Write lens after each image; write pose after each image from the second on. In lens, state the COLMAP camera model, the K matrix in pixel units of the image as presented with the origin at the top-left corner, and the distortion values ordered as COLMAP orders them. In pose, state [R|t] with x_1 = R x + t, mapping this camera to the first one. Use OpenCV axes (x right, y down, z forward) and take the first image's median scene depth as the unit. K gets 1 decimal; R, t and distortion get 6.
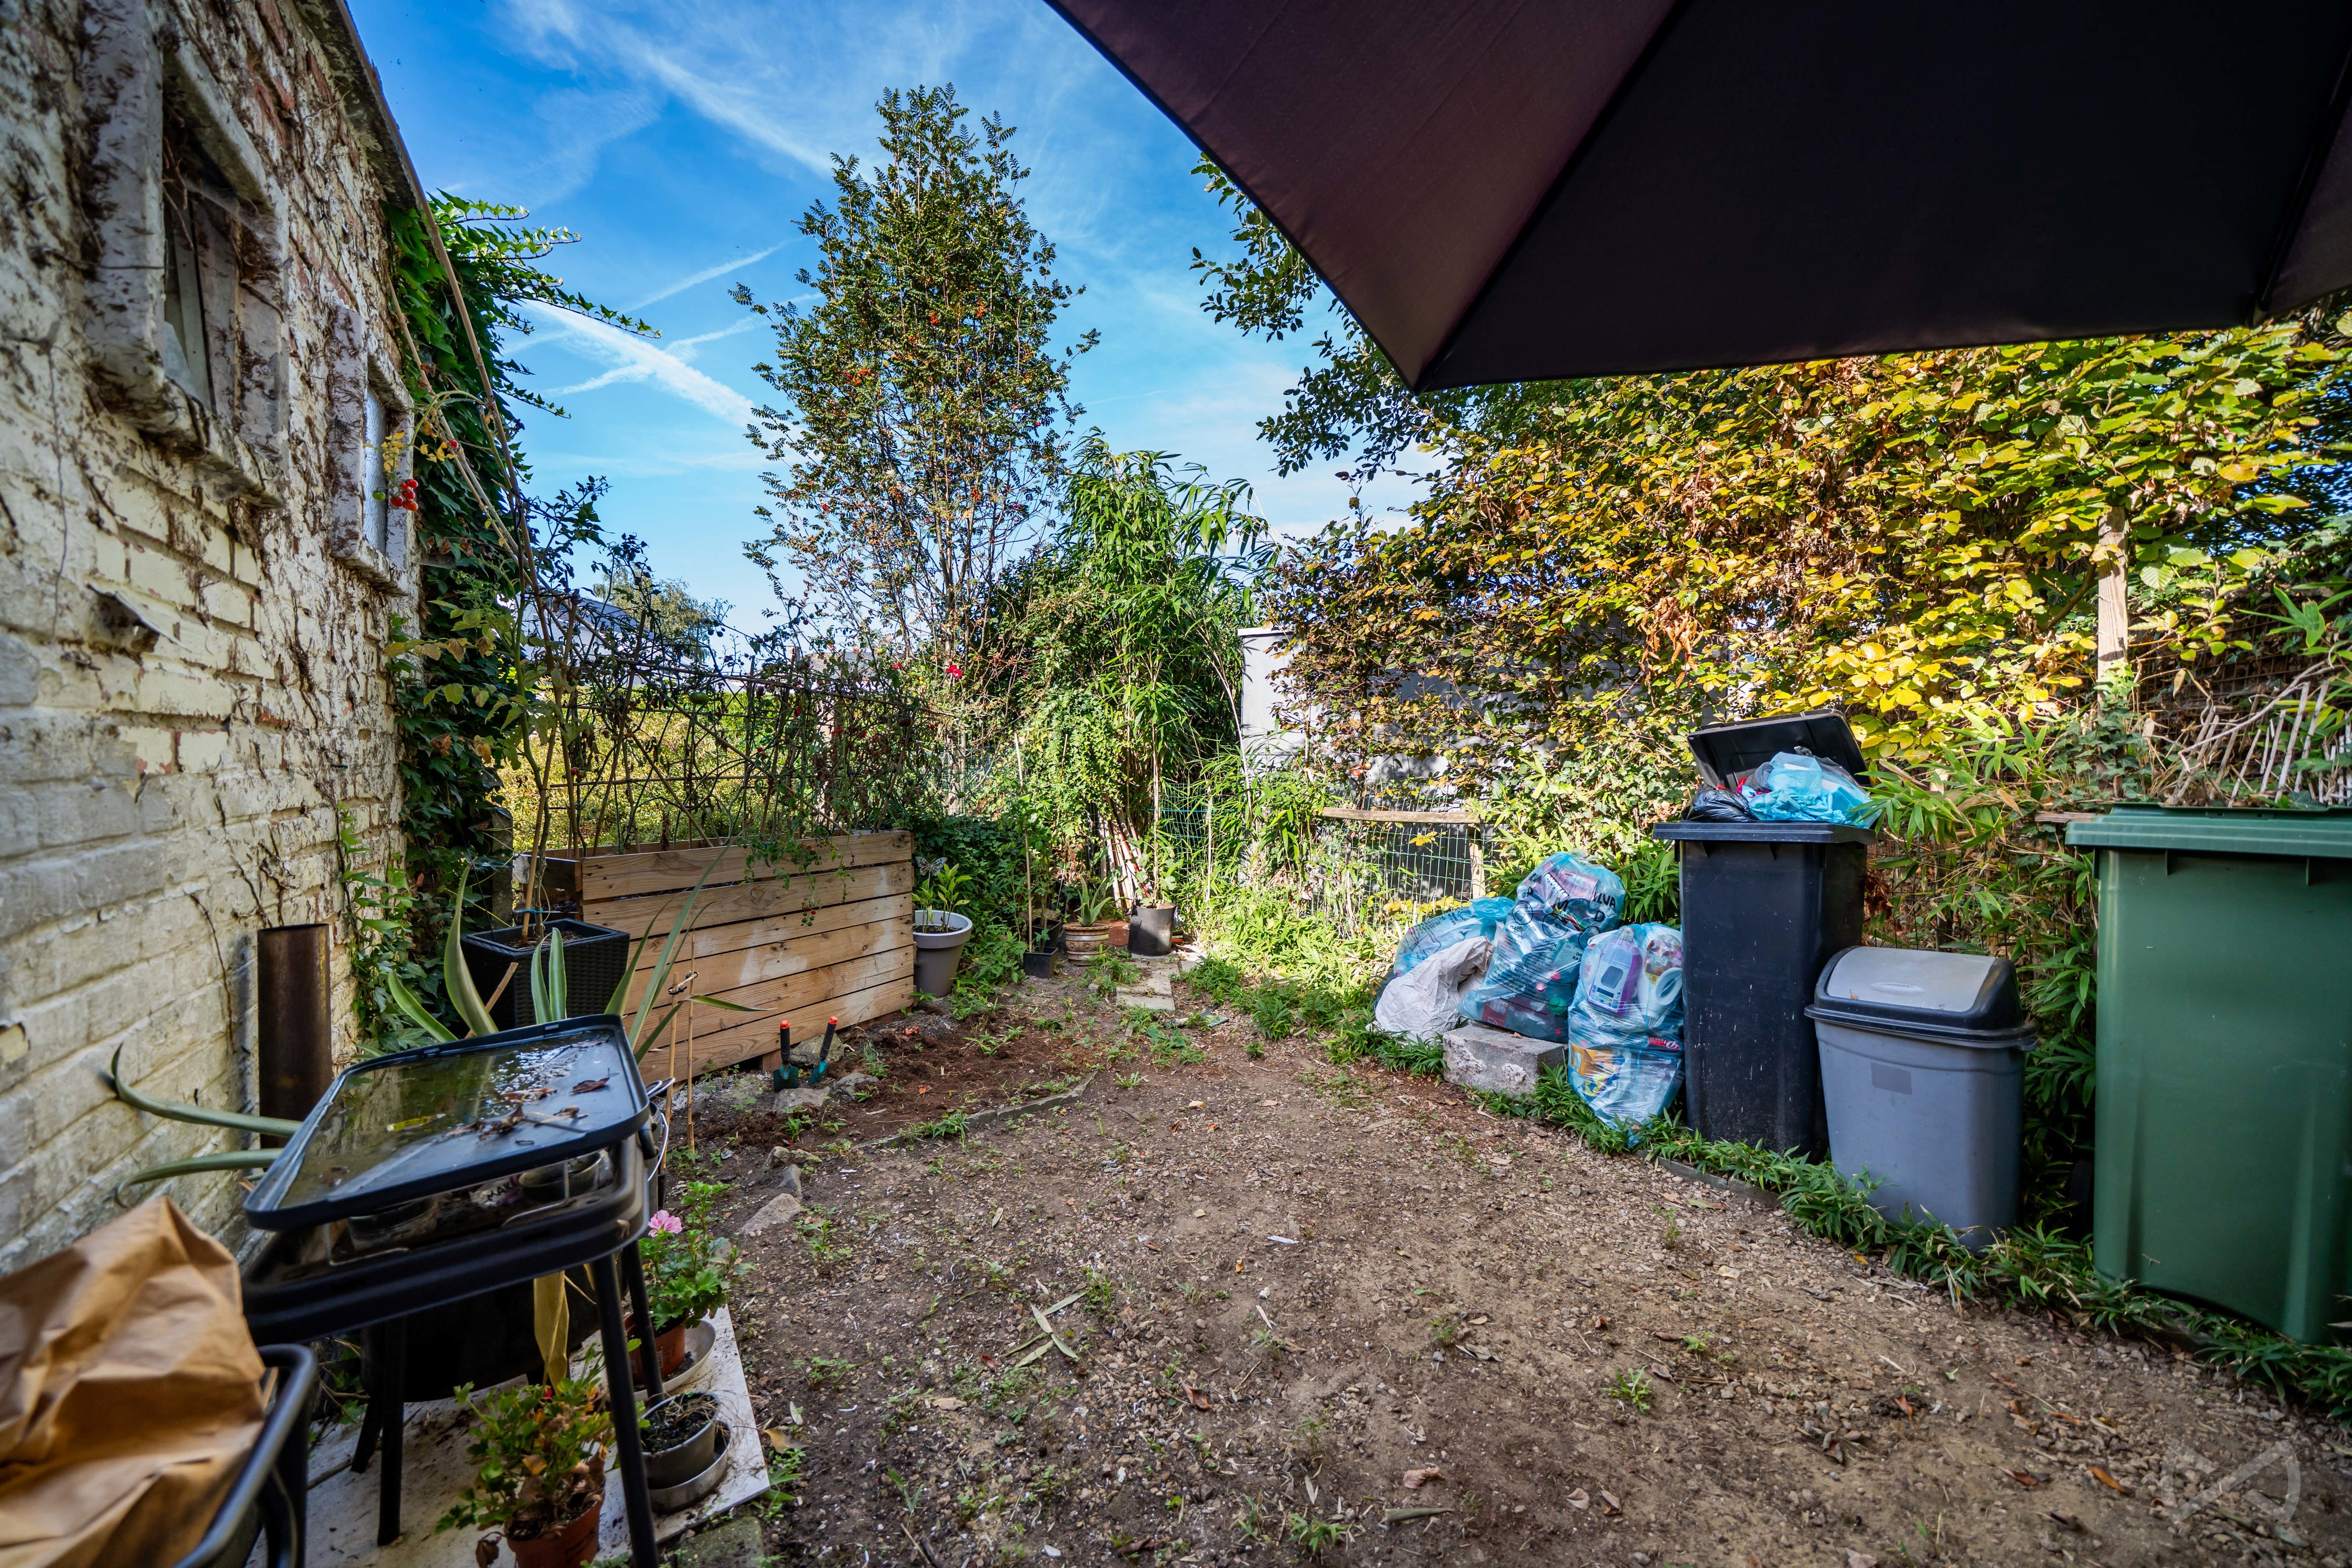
lens RADIAL K [[790.5, 0, 1177.7], [0, 790.5, 795.3], [0, 0, 1]] dist [-0.005151, -0.000114]
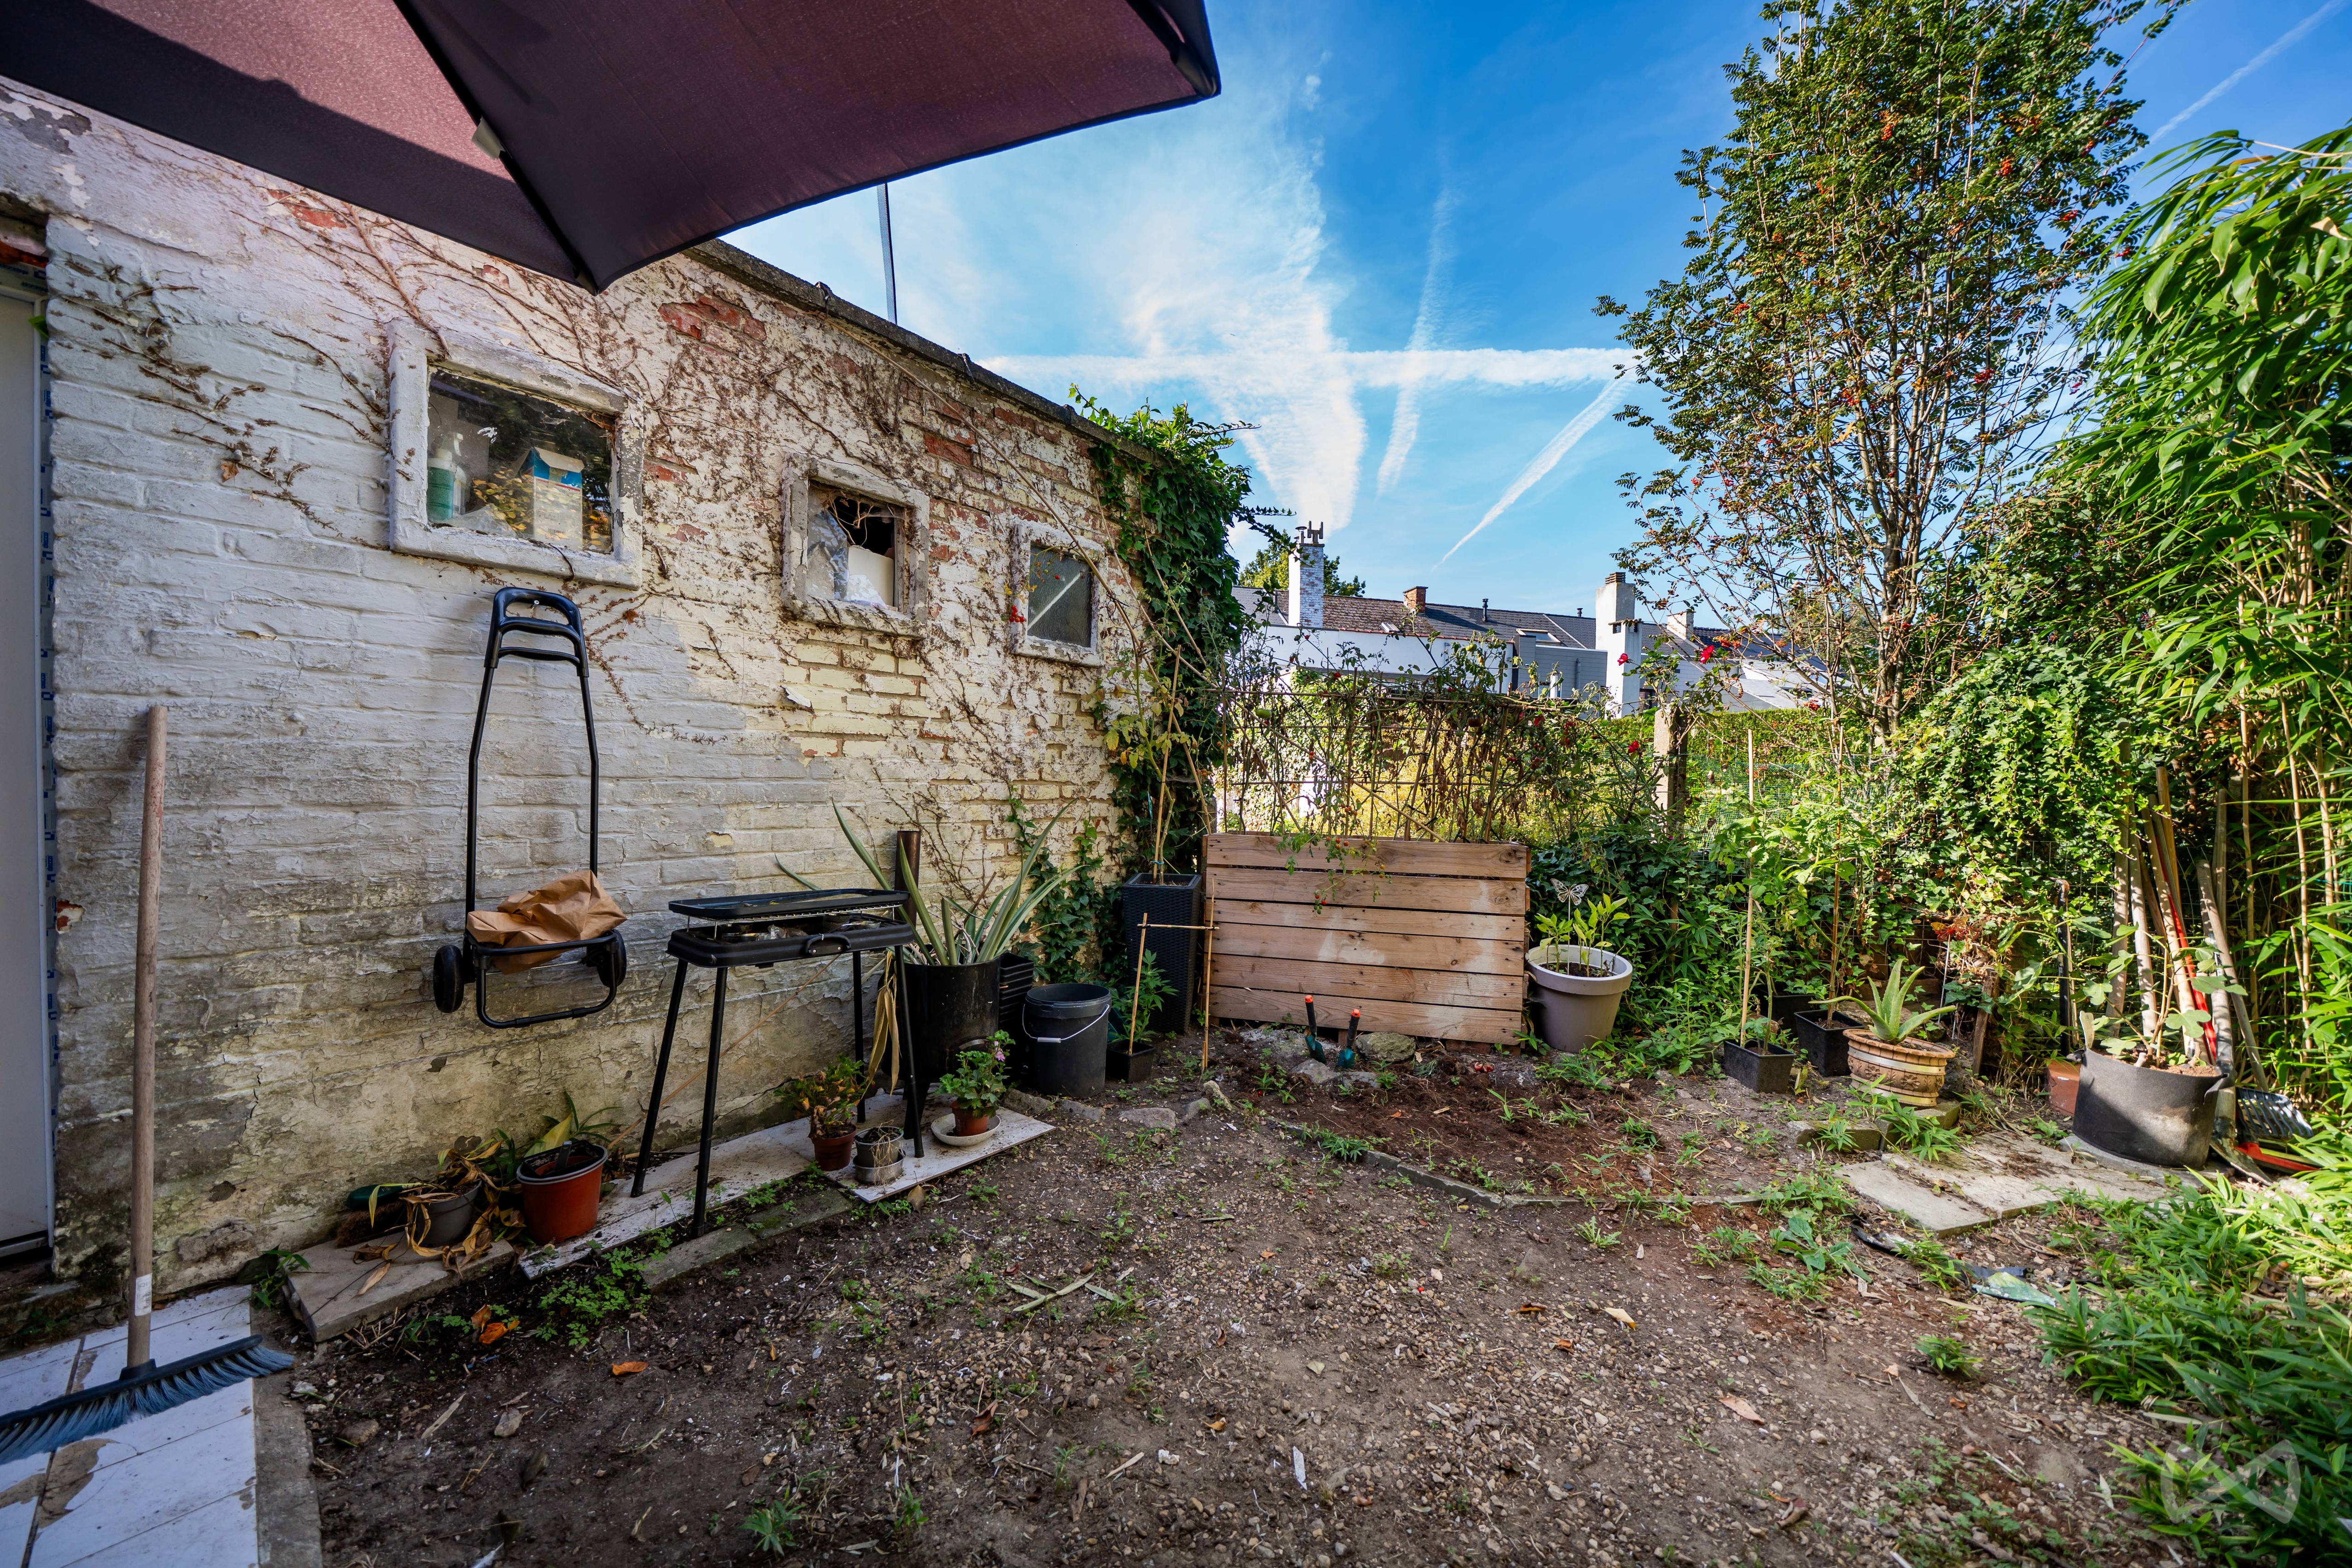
lens RADIAL K [[790.5, 0, 1177.7], [0, 790.5, 795.3], [0, 0, 1]] dist [-0.005151, -0.000114]
pose [[0.264512, 0.014938, -0.964267, 0.530697], [-0.054923, 0.998490, 0.000402, 0.012829], [0.962817, 0.052854, 0.264933, 0.516540]]
